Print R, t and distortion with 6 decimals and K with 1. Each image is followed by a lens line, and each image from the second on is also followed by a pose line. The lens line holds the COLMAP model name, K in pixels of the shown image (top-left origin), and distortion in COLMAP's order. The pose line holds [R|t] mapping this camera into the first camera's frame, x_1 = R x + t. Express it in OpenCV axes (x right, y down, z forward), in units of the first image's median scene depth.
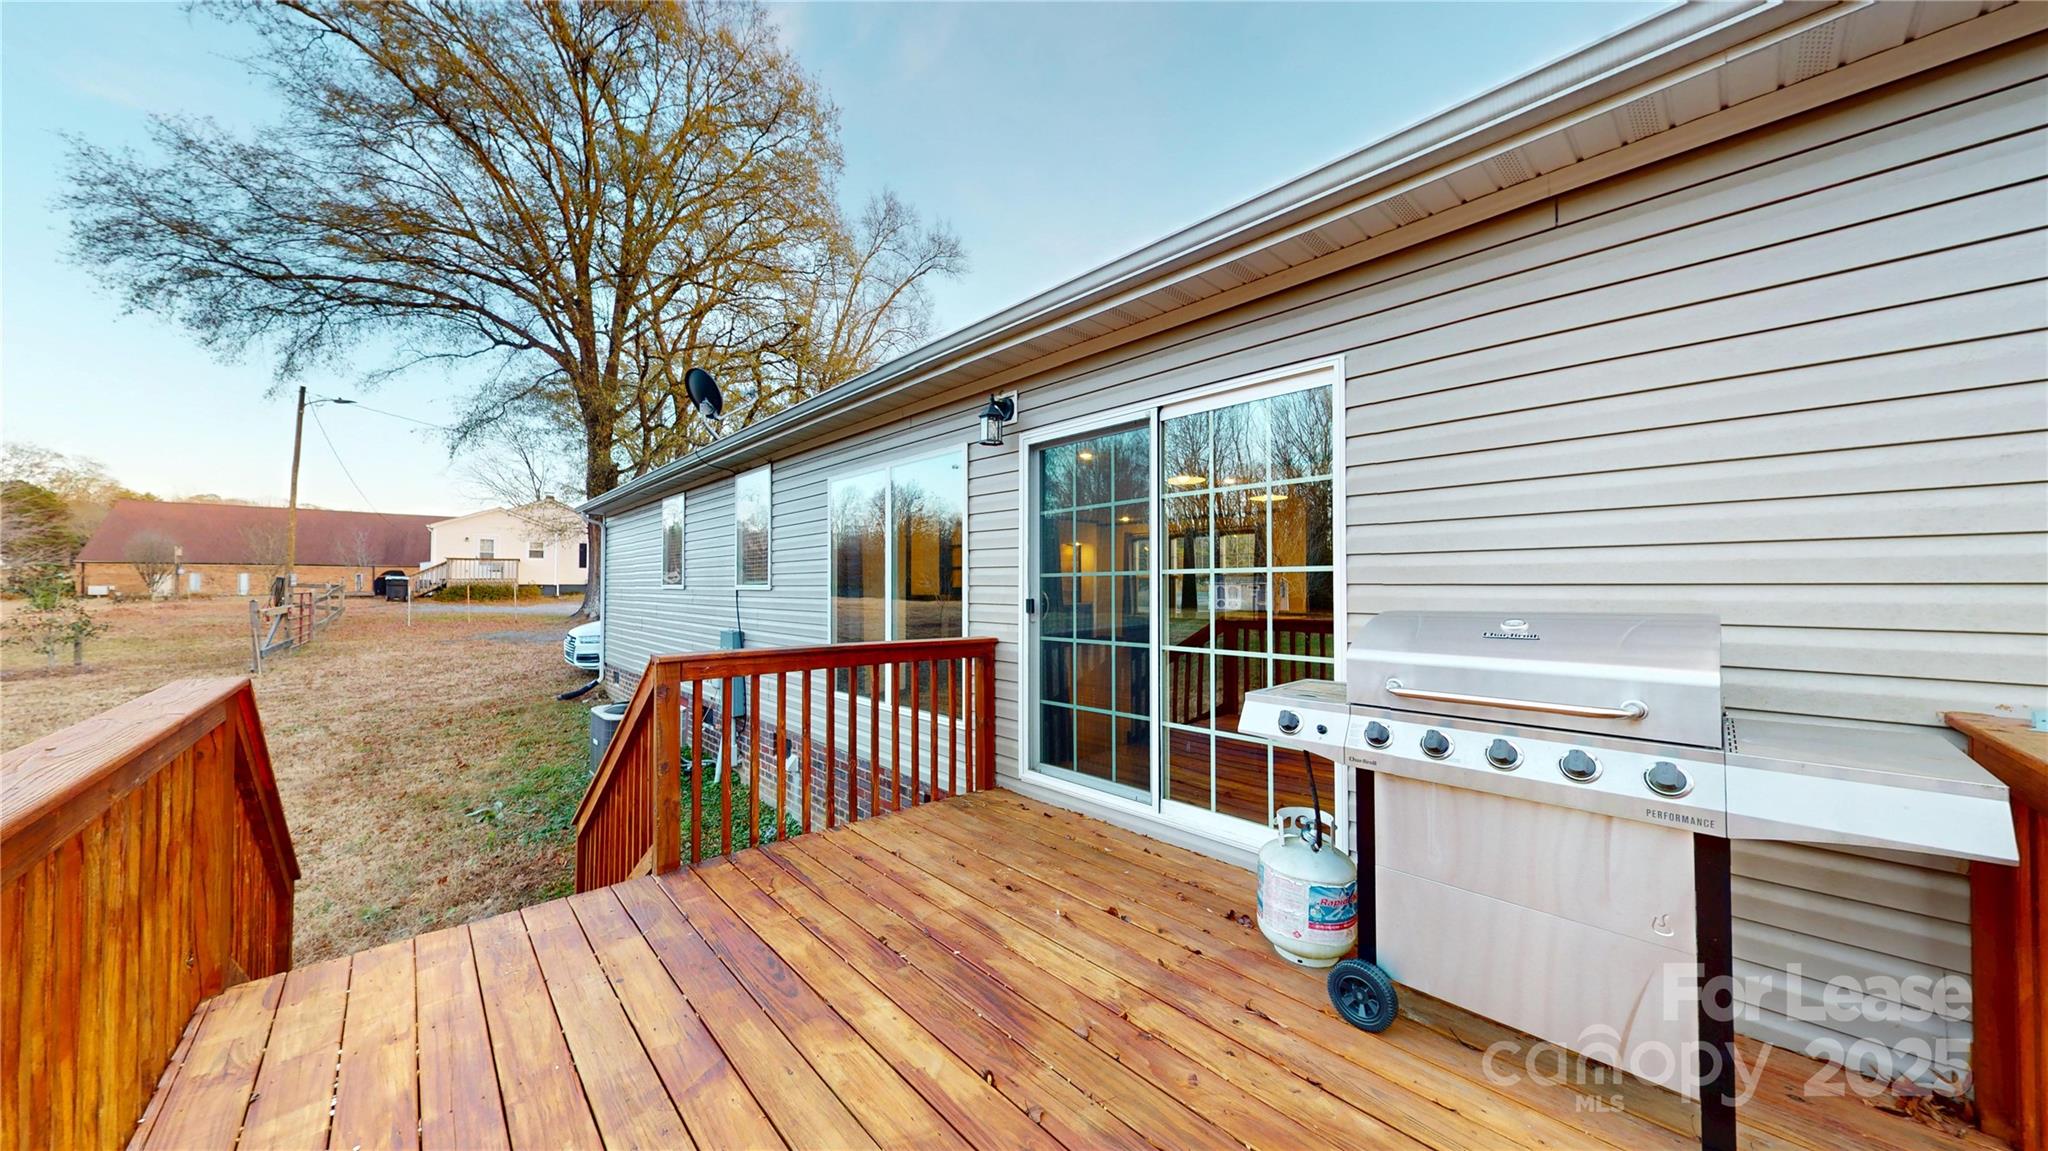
lens RADIAL K [[759.2, 0, 1024.4], [0, 759.2, 577.4], [0, 0, 1]] dist [0.000577, -0.000070]
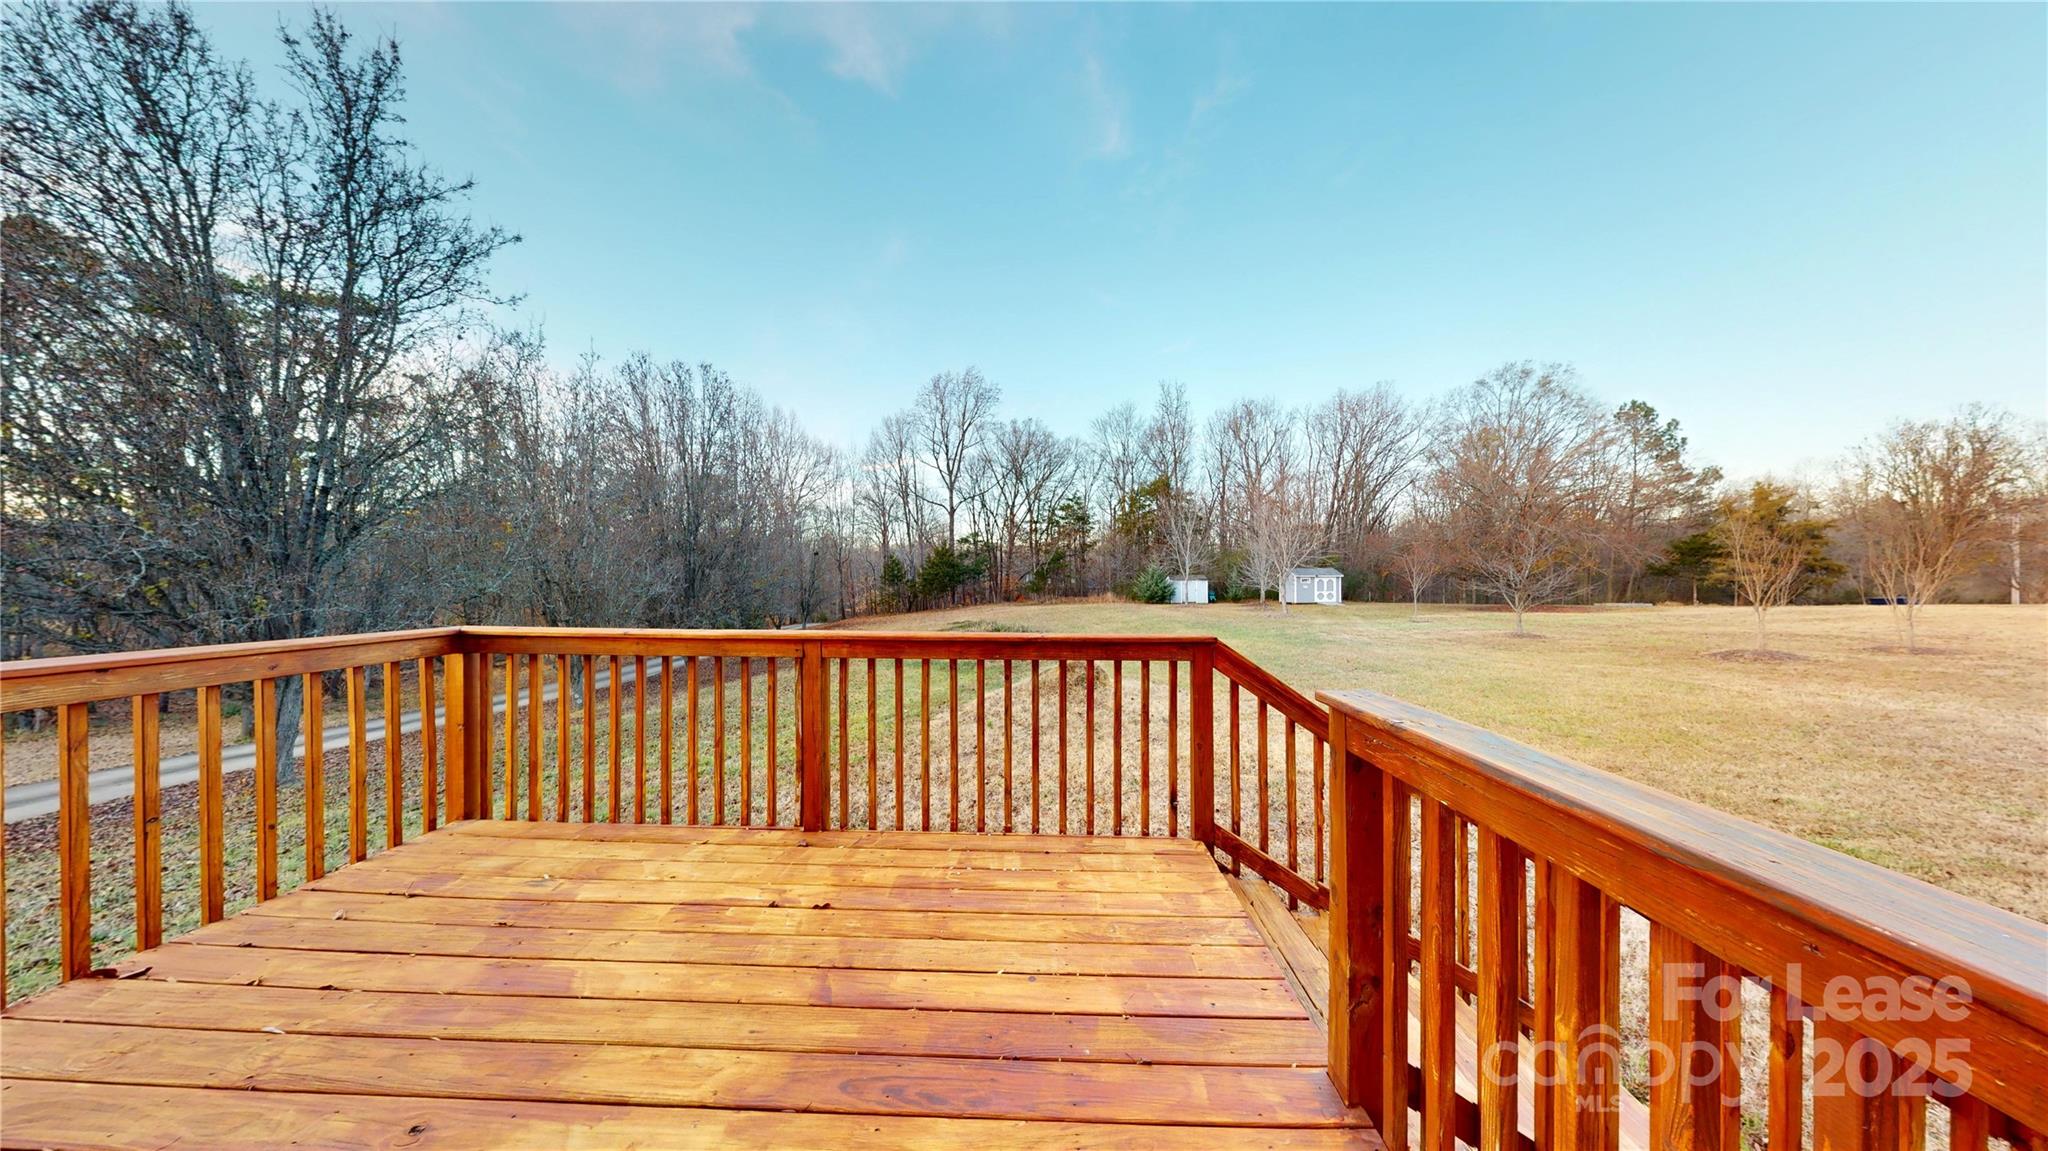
lens RADIAL K [[759.2, 0, 1024.4], [0, 759.2, 577.4], [0, 0, 1]] dist [0.000577, -0.000070]
pose [[-0.834645, 0.002845, -0.550781, -0.064115], [0.022198, 0.999348, -0.028476, 0.109481], [0.550341, -0.035994, -0.834164, 1.727898]]
